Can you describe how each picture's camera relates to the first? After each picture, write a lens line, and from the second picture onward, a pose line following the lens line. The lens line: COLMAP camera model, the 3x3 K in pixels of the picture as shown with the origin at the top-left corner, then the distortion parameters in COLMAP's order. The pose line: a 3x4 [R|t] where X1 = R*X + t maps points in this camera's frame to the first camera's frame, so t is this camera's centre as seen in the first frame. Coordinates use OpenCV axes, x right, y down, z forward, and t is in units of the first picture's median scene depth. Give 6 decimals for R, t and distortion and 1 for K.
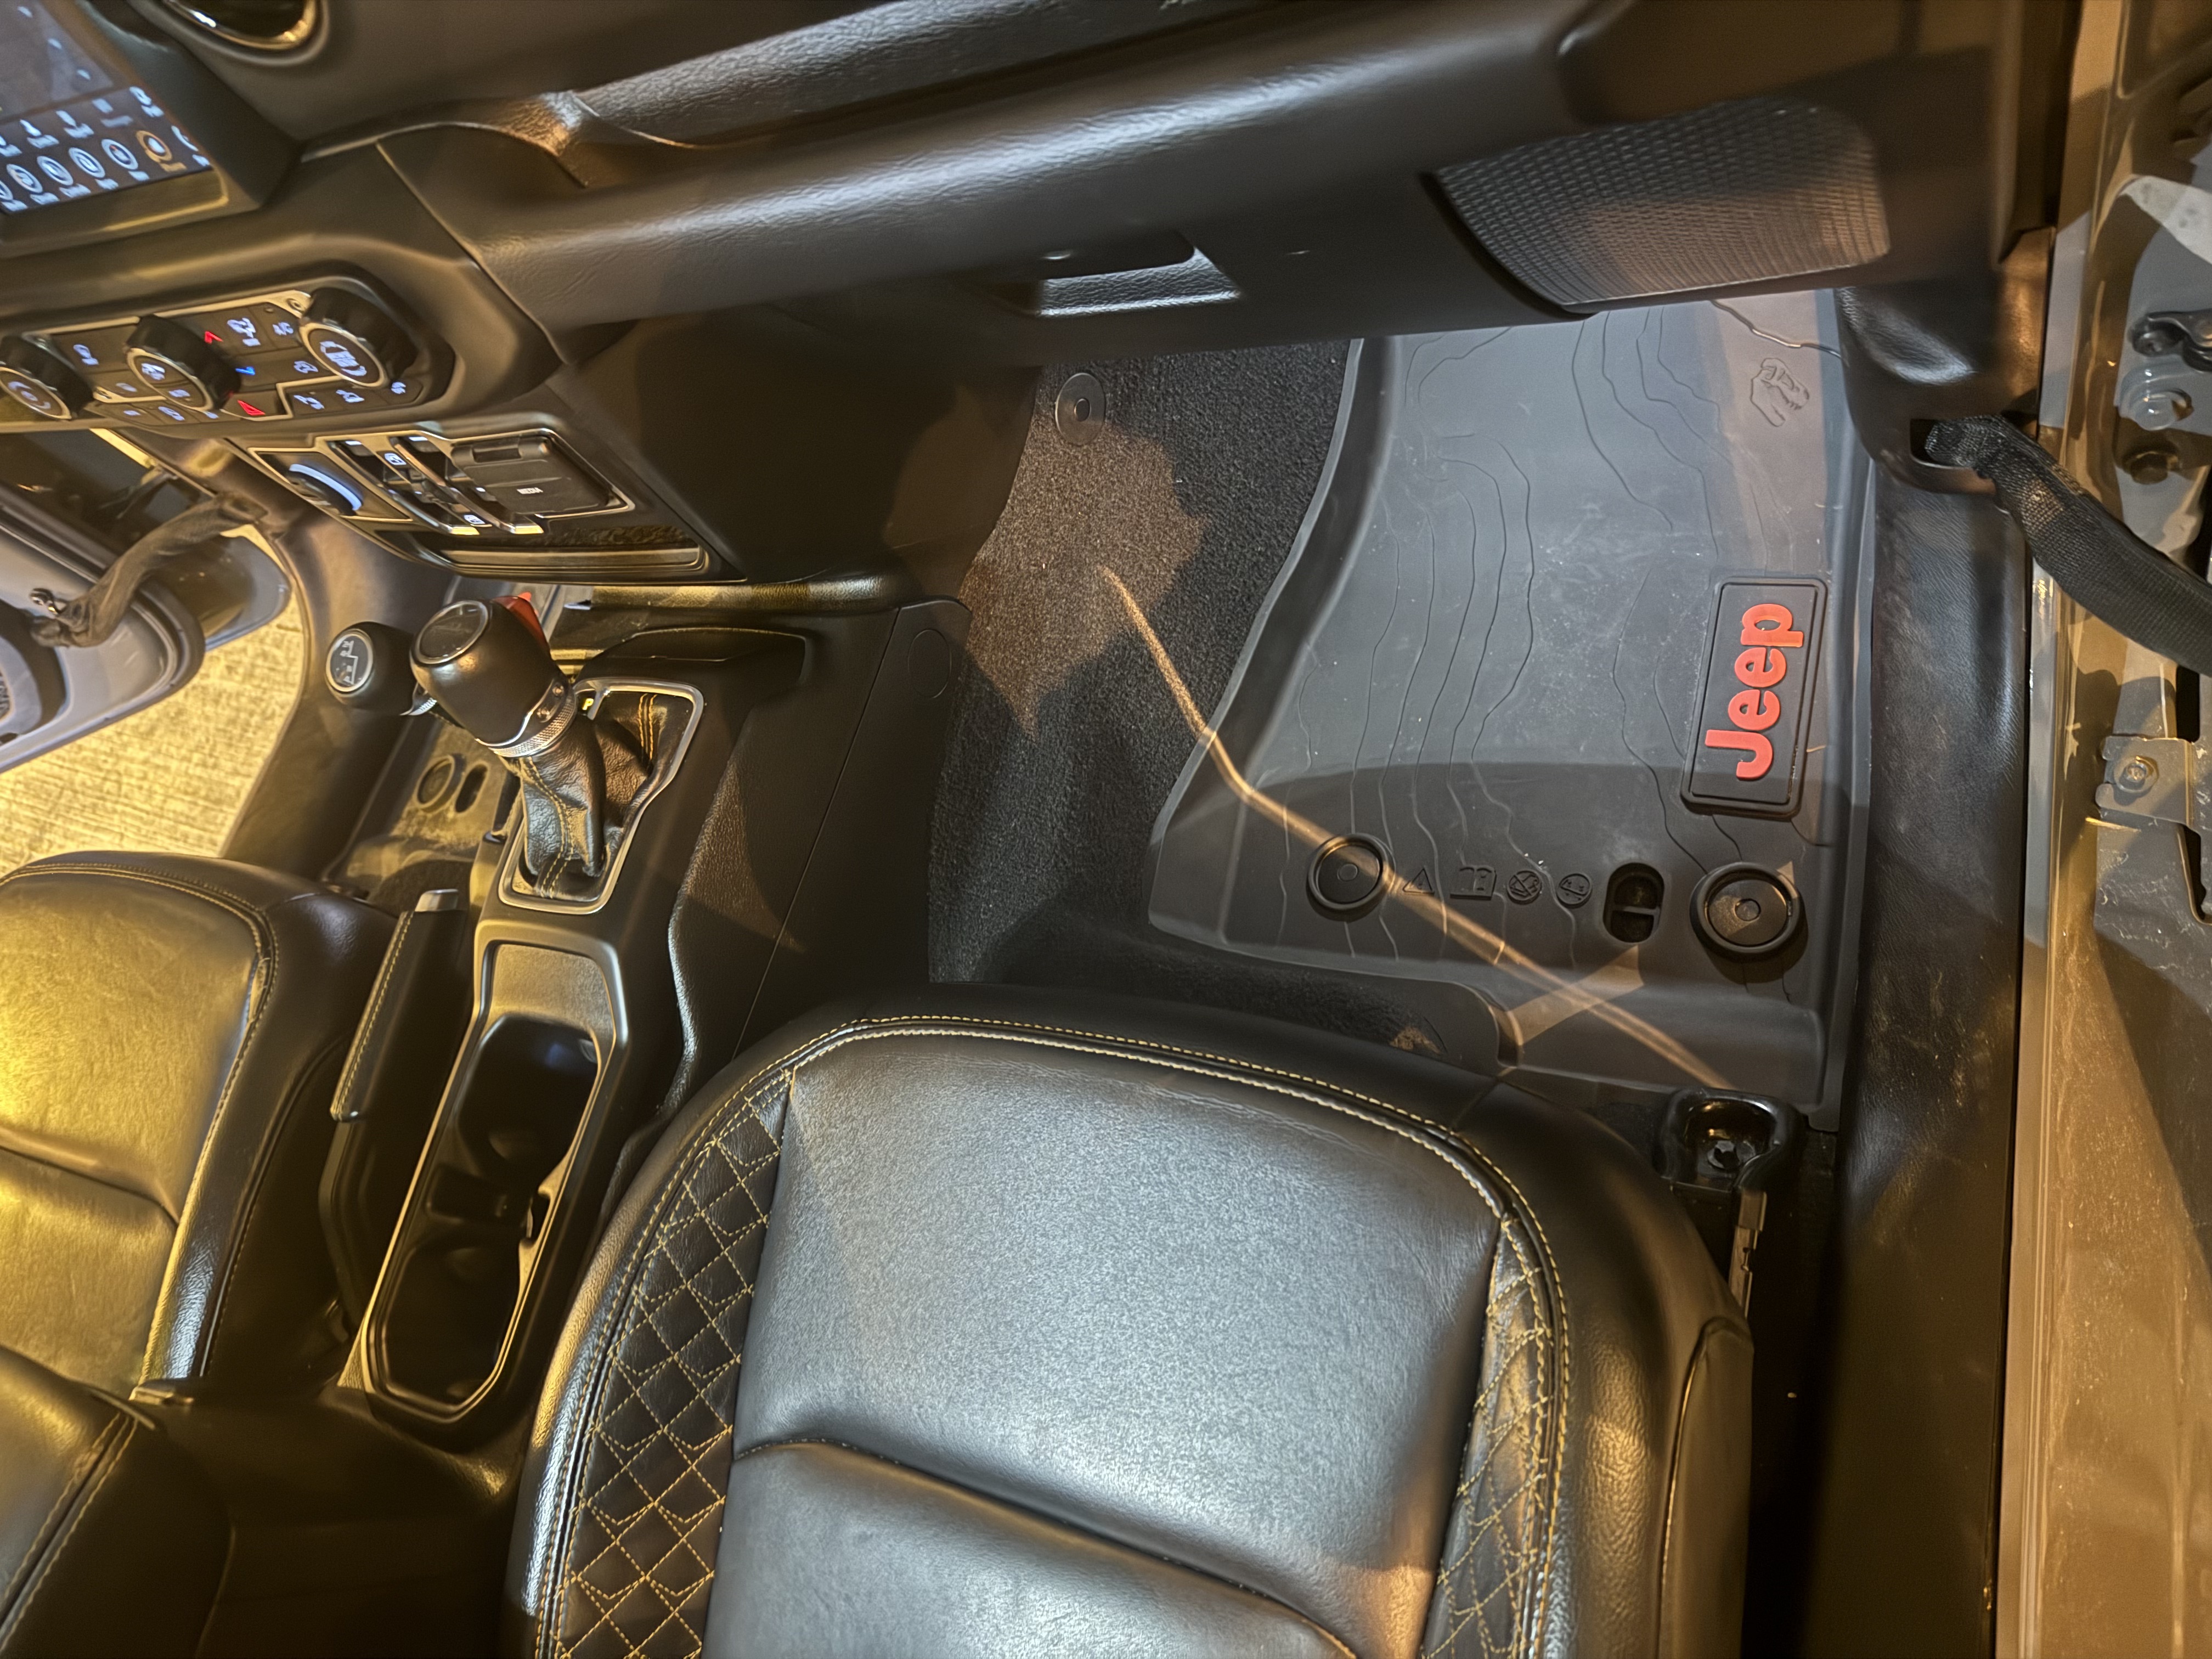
lens RADIAL K [[1574.3, 0, 1100.9], [0, 1574.3, 822.9], [0, 0, 1]] dist [0.017449, -0.017449]
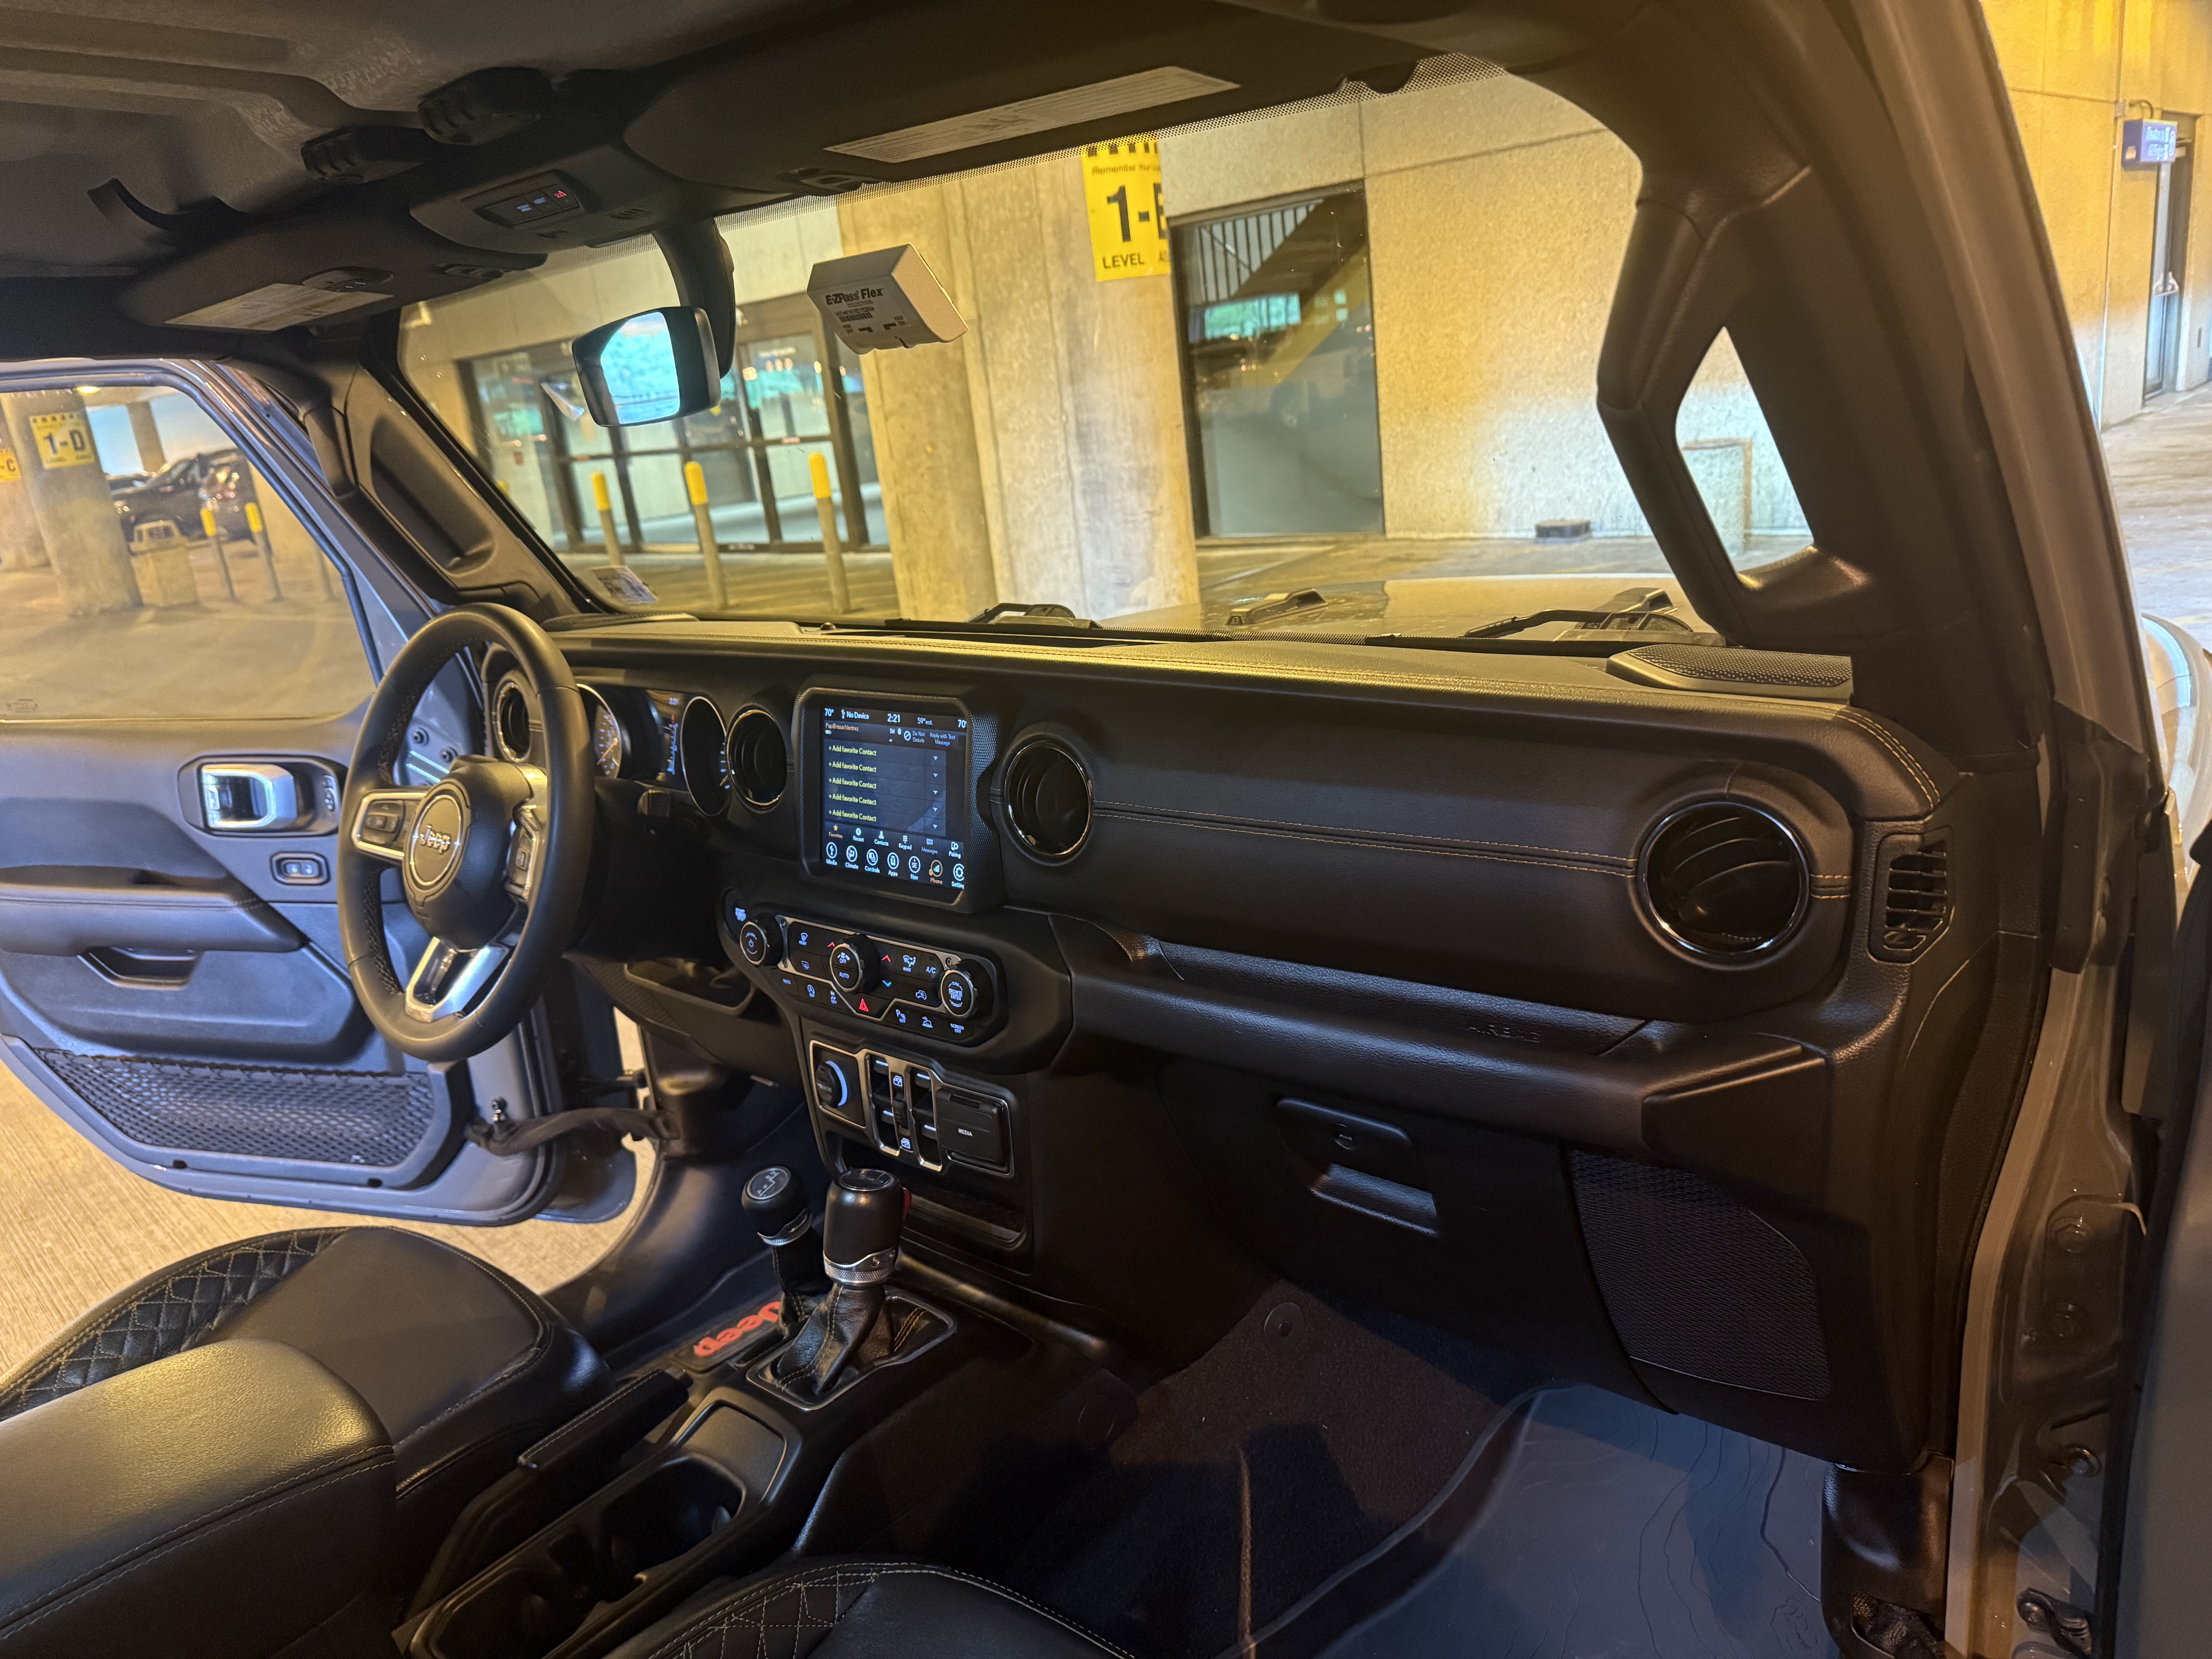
lens RADIAL K [[1574.3, 0, 1101.5], [0, 1574.3, 847.2], [0, 0, 1]] dist [0.017449, -0.017449]
pose [[0.859463, 0.436950, -0.265327, 0.038293], [-0.504319, 0.639882, -0.579839, 0.409088], [-0.083583, 0.632160, 0.770317, -0.353464]]
